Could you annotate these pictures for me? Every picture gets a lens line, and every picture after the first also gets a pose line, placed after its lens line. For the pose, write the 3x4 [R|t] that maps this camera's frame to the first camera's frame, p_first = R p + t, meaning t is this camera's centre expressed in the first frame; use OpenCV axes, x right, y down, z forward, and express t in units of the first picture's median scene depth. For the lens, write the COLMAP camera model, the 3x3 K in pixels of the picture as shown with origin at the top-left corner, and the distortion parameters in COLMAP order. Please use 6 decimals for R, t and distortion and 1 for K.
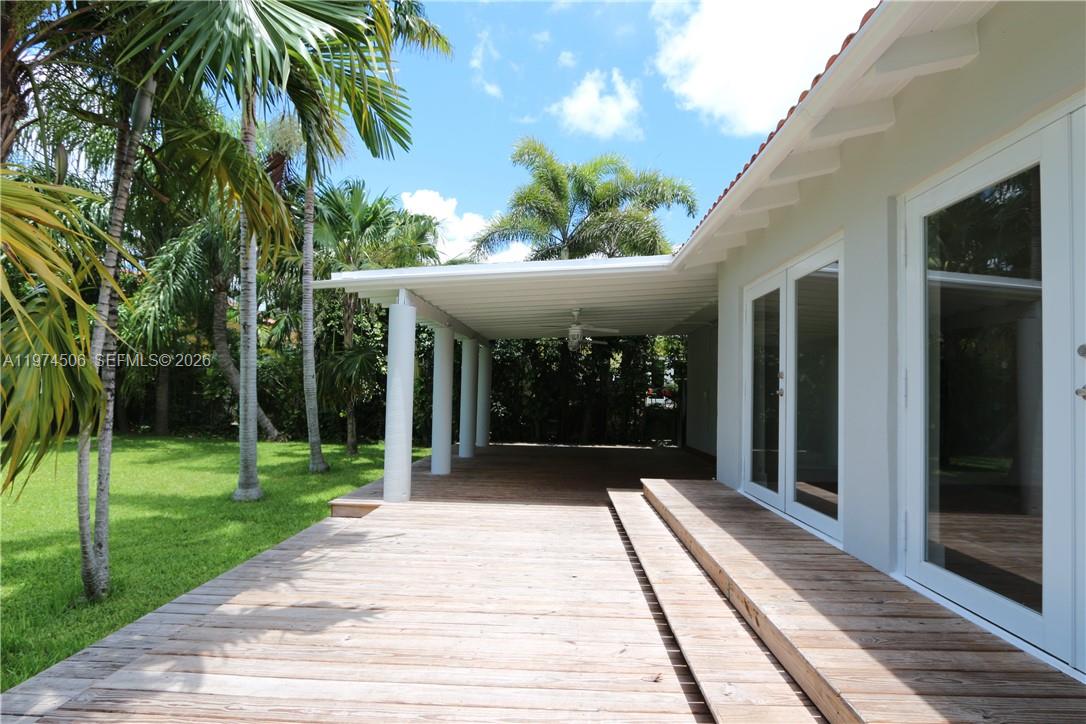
lens RADIAL K [[500.4, 0, 550.9], [0, 500.4, 376.9], [0, 0, 1]] dist [-0.016355, 0.001710]
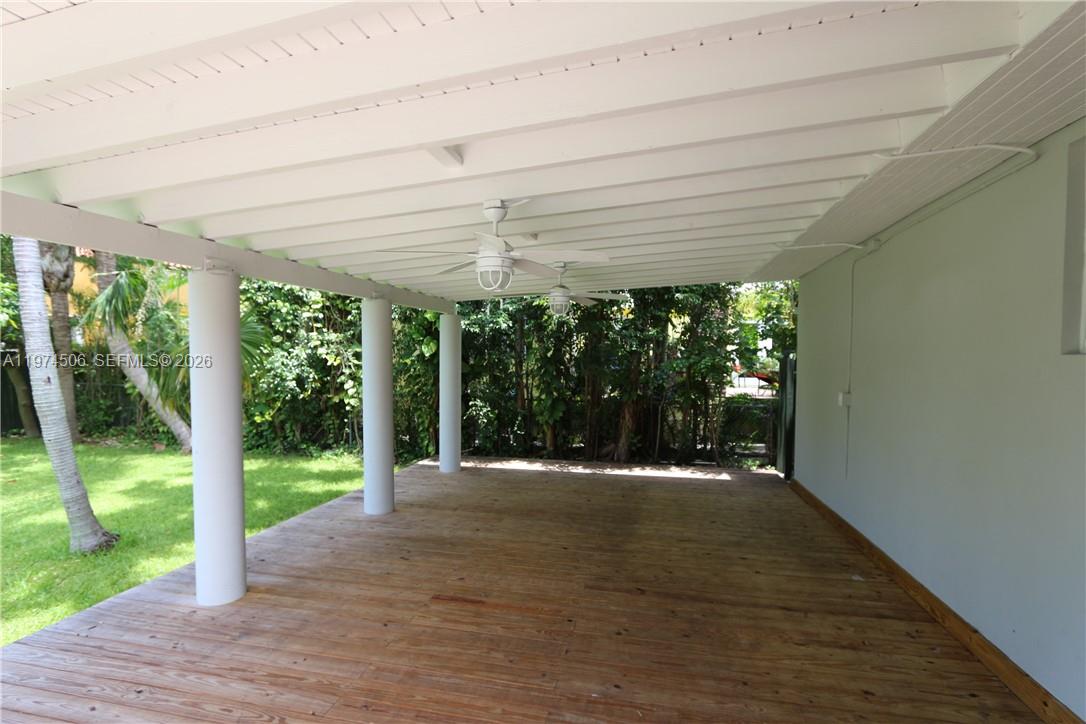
lens RADIAL K [[500.4, 0, 550.9], [0, 500.4, 376.9], [0, 0, 1]] dist [-0.016355, 0.001710]
pose [[0.984575, -0.010952, -0.174621, 0.088065], [0.023008, 0.997477, 0.067165, -0.017577], [0.173445, -0.070147, 0.982342, 0.360327]]
